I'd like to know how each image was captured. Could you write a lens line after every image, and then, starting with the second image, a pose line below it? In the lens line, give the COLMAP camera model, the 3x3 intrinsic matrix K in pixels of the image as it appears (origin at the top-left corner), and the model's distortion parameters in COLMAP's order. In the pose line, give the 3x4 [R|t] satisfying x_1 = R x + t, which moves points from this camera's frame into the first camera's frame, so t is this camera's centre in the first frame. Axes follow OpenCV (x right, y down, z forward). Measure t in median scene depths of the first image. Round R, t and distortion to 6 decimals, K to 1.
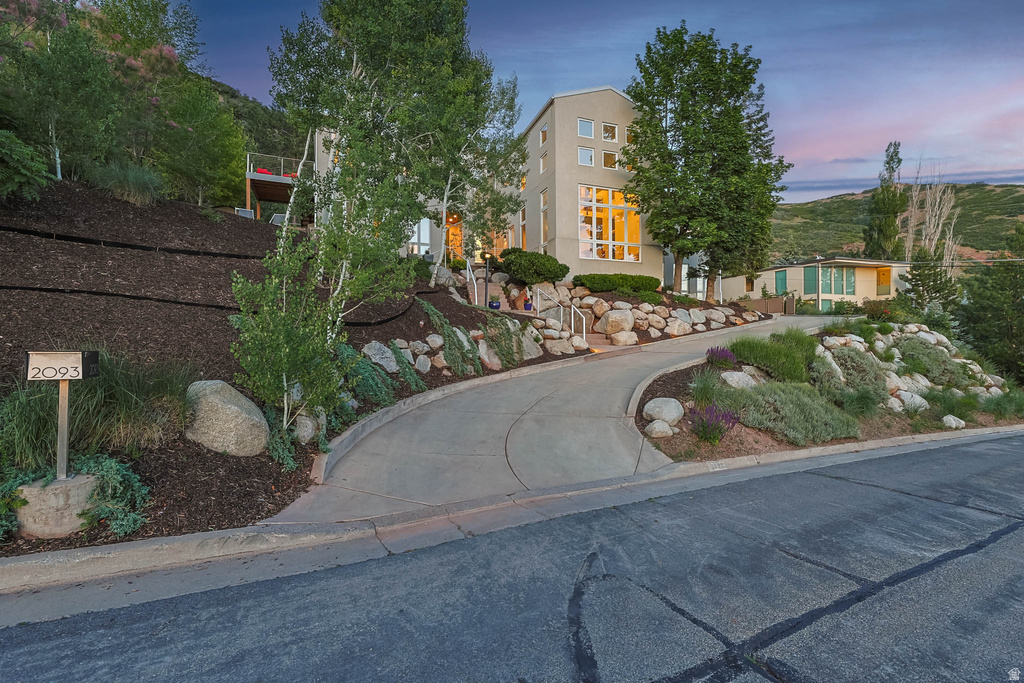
lens RADIAL K [[447.2, 0, 511.6], [0, 447.2, 330.6], [0, 0, 1]] dist [0.001321, 0.000153]
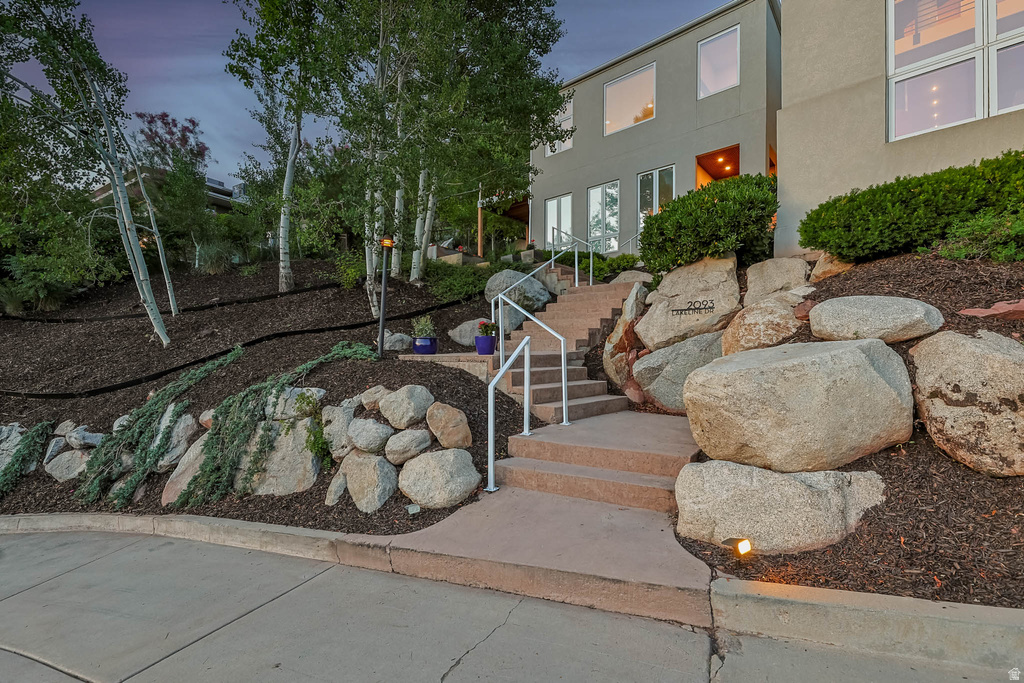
lens RADIAL K [[467.8, 0, 459.3], [0, 467.8, 333.4], [0, 0, 1]] dist [0.001181, 0.000062]
pose [[0.380924, -0.040461, -0.923721, 0.519679], [0.017768, 0.999178, -0.036439, -0.063500], [0.924436, -0.002532, 0.381330, 1.062054]]
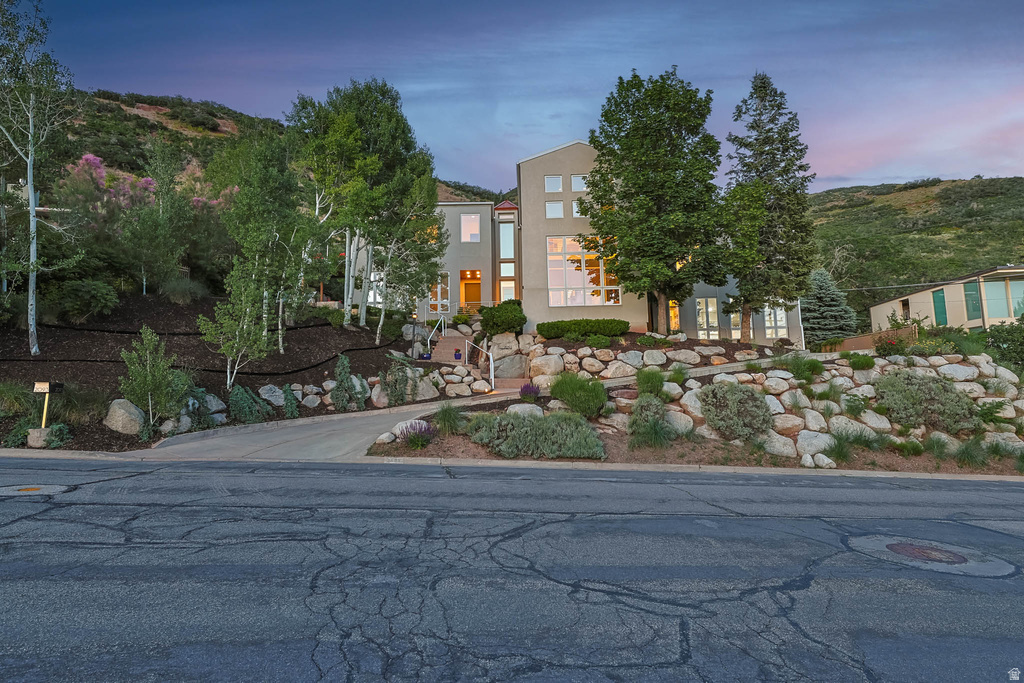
lens RADIAL K [[548.5, 0, 512.0], [0, 548.5, 341.5], [0, 0, 1]] dist [-0.002678, -0.000289]
pose [[0.928238, -0.056383, -0.367689, 0.882420], [0.024562, 0.995579, -0.090661, 0.050482], [0.371175, 0.075124, 0.925519, -0.328256]]
